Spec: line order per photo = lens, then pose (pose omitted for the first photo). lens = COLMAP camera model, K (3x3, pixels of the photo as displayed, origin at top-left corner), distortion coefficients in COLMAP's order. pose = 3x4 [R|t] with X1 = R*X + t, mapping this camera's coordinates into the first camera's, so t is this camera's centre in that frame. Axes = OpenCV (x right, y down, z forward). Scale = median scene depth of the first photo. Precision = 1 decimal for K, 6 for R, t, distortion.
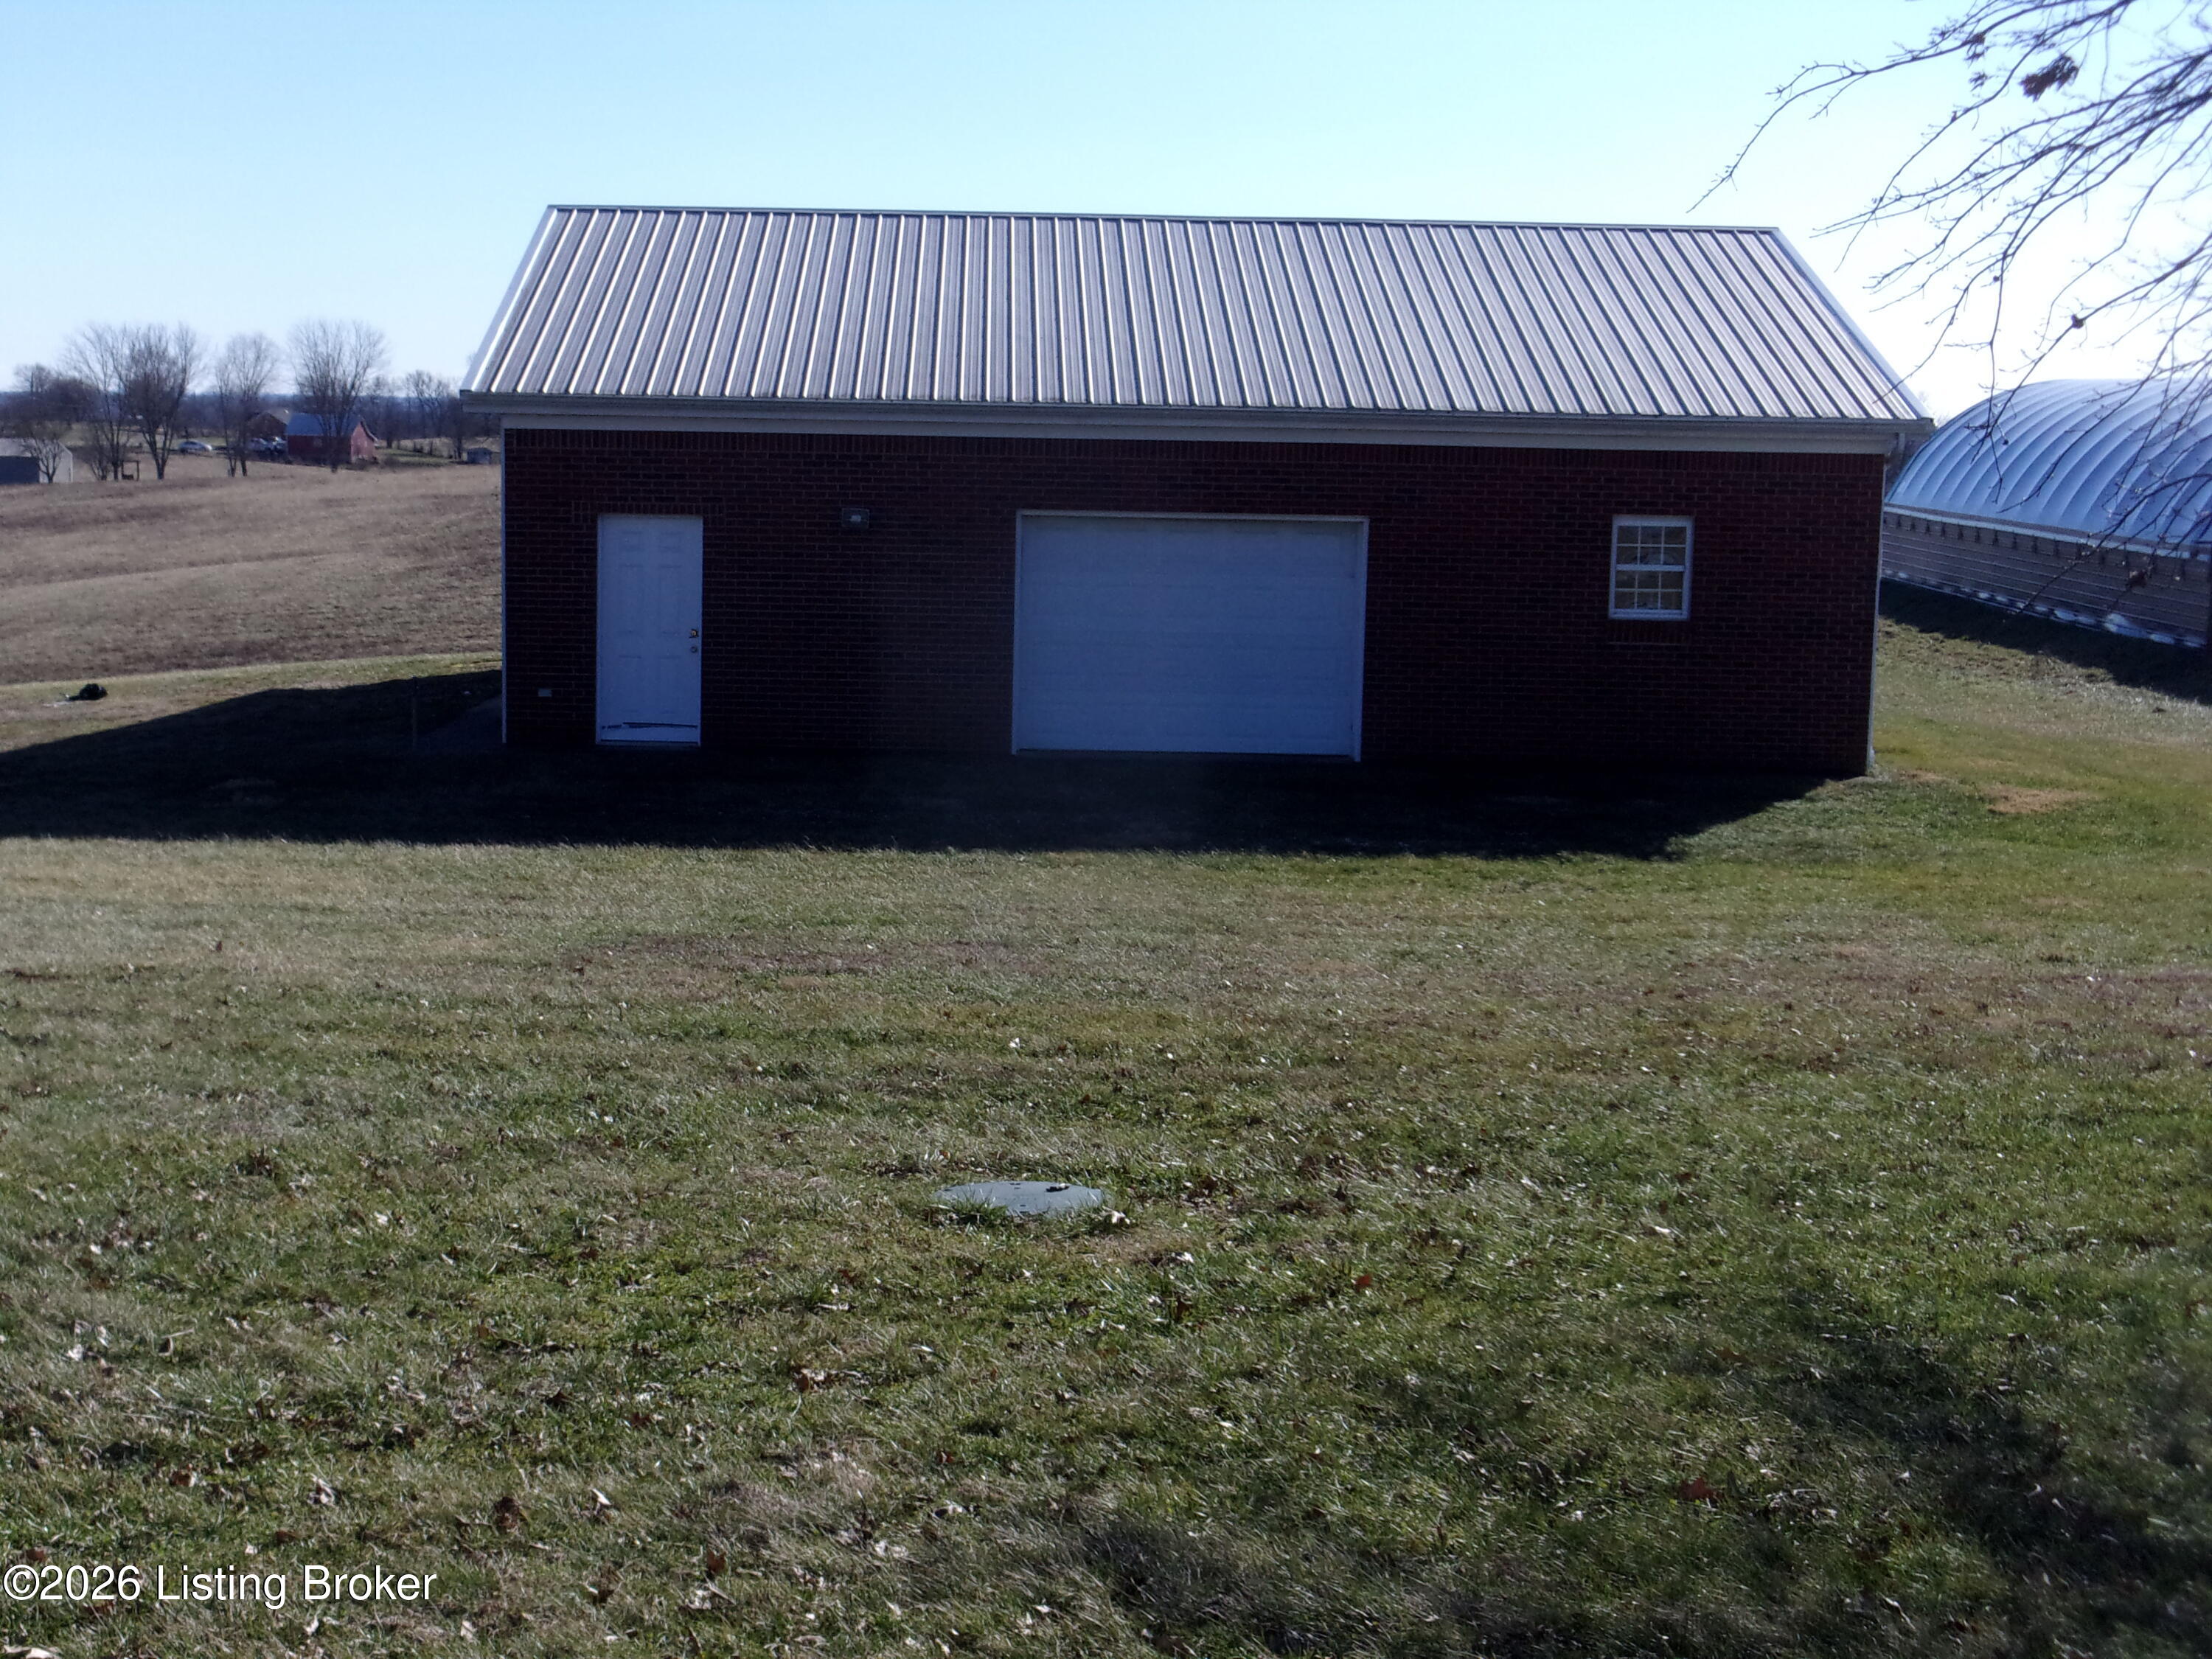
lens RADIAL K [[3419.3, 0, 1105.3], [0, 3419.3, 829.7], [0, 0, 1]] dist [-0.010163, 0.000000]
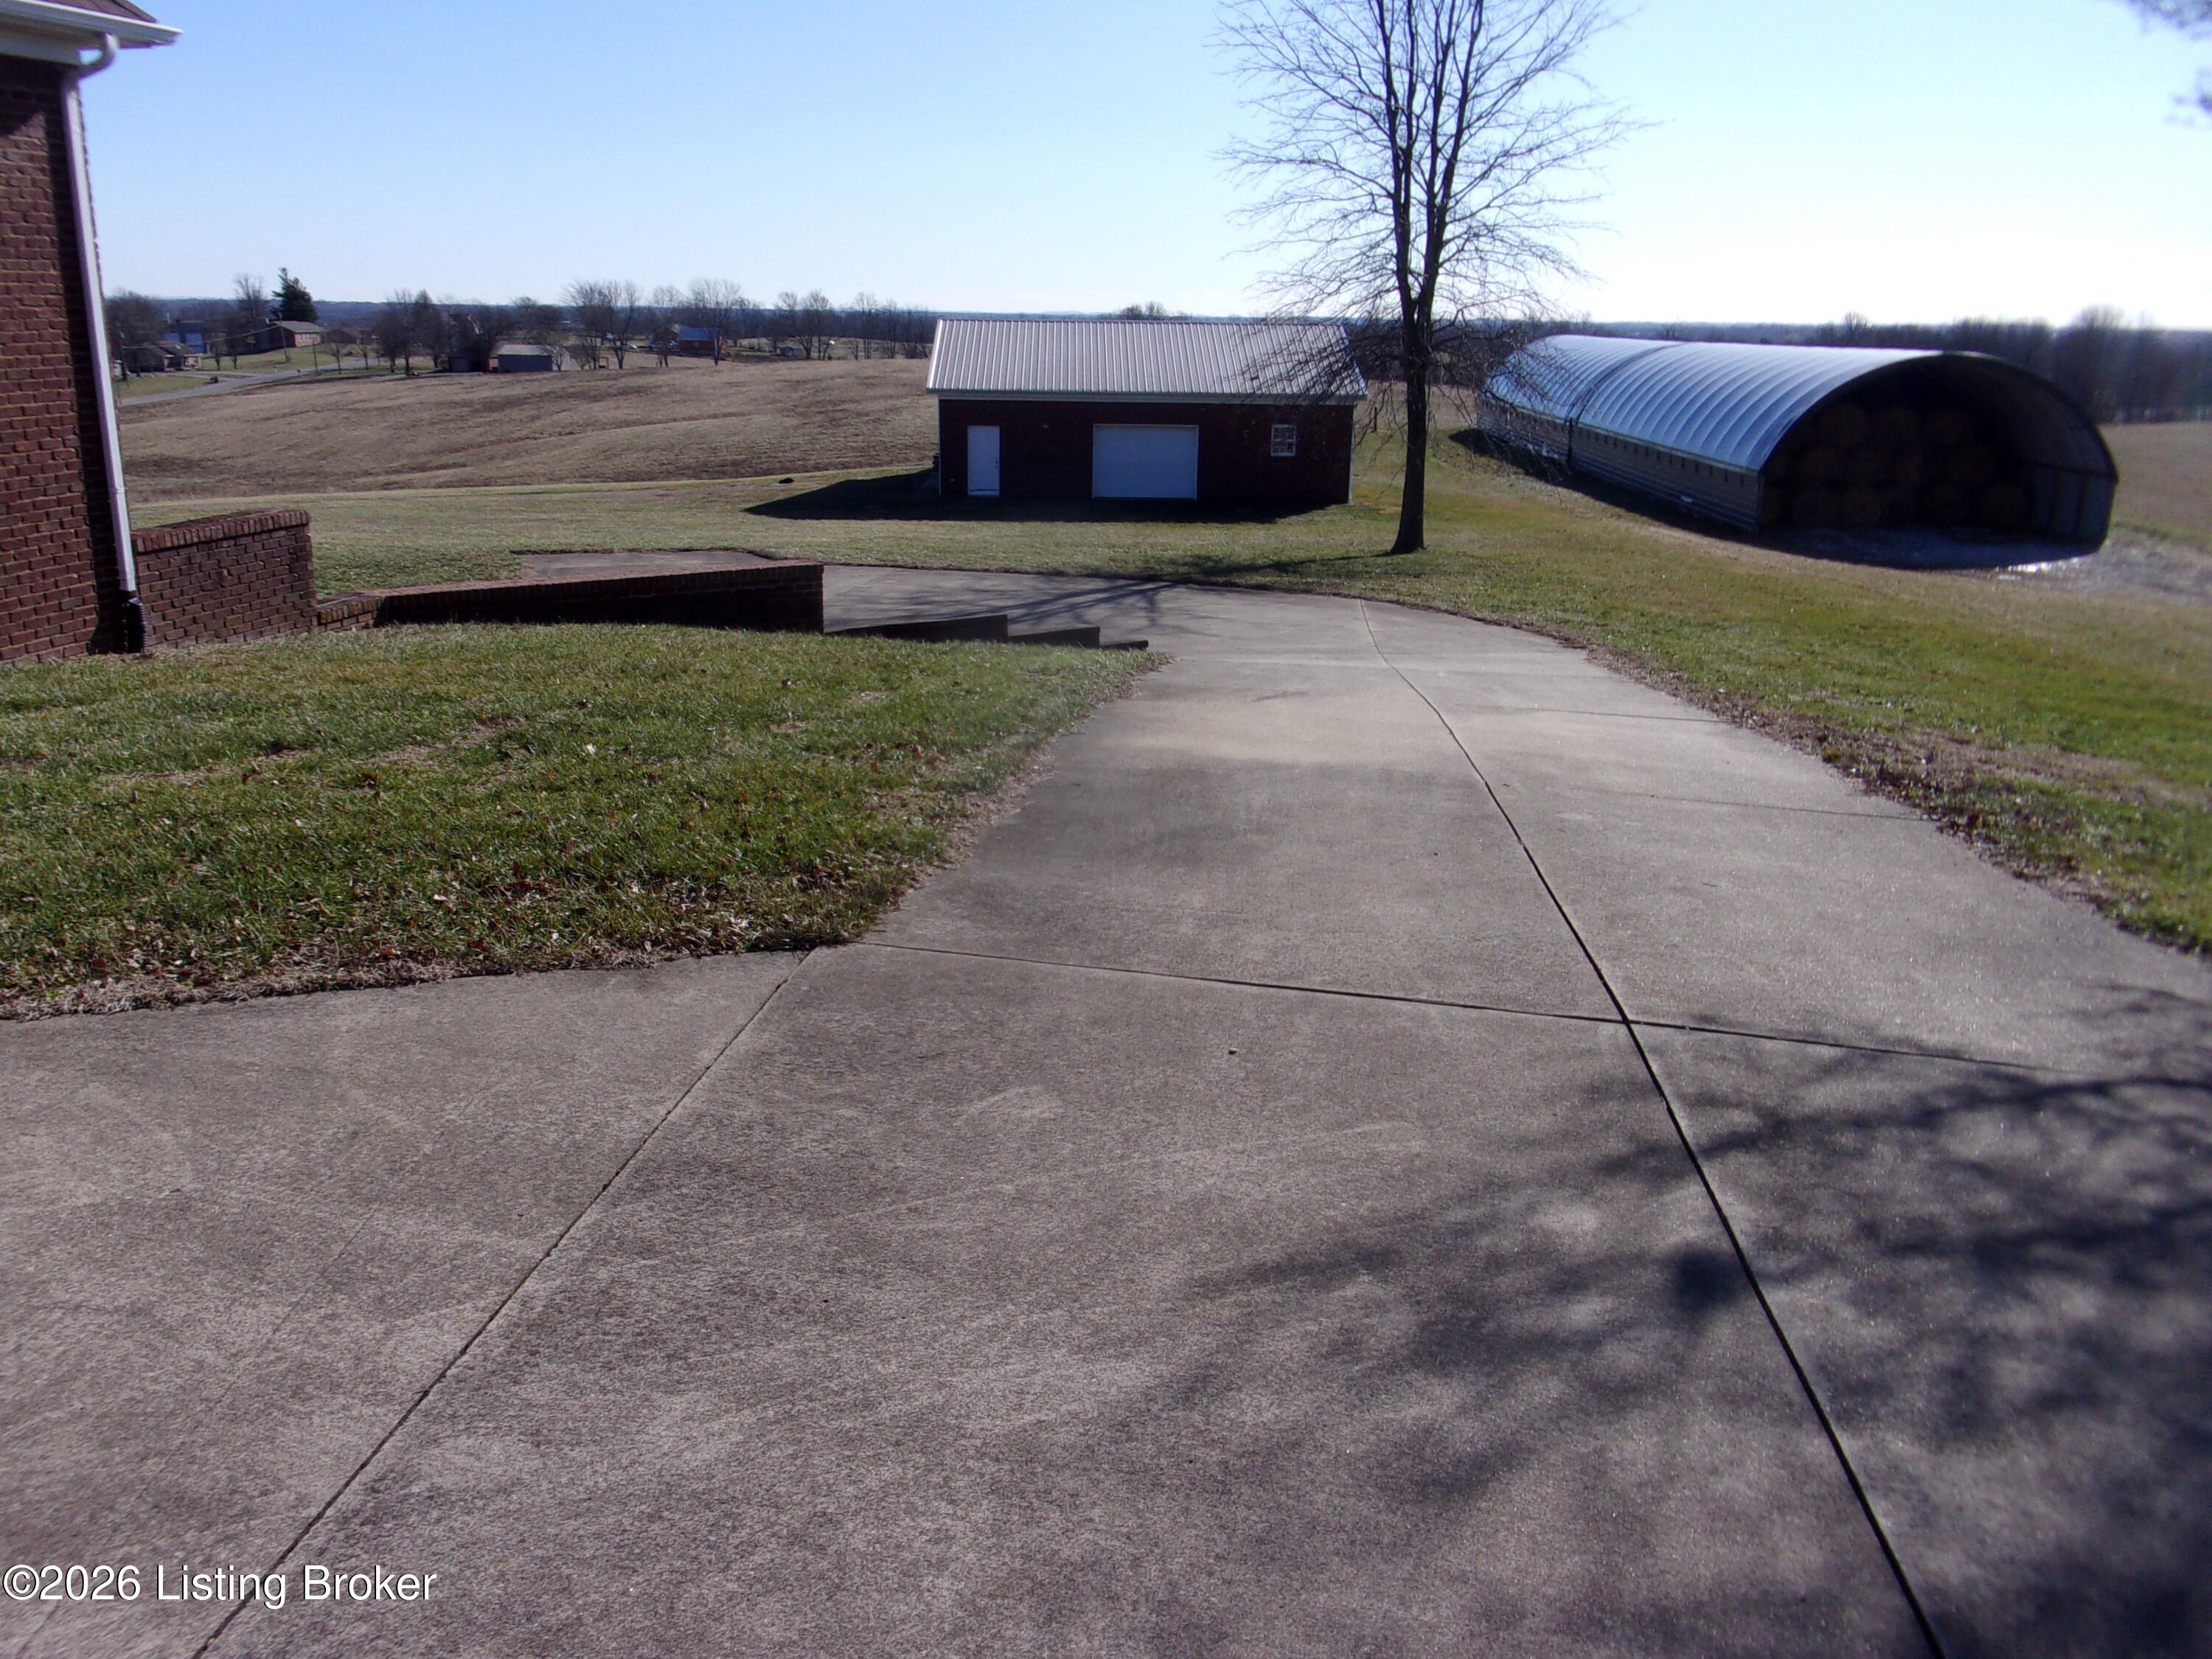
lens RADIAL K [[1856.0, 0, 1108.5], [0, 1856.0, 836.5], [0, 0, 1]] dist [0.023949, -0.038542]
pose [[0.999863, -0.001010, -0.016544, 0.018610], [0.003419, 0.989250, 0.146197, 0.040070], [0.016219, -0.146233, 0.989117, -0.849959]]
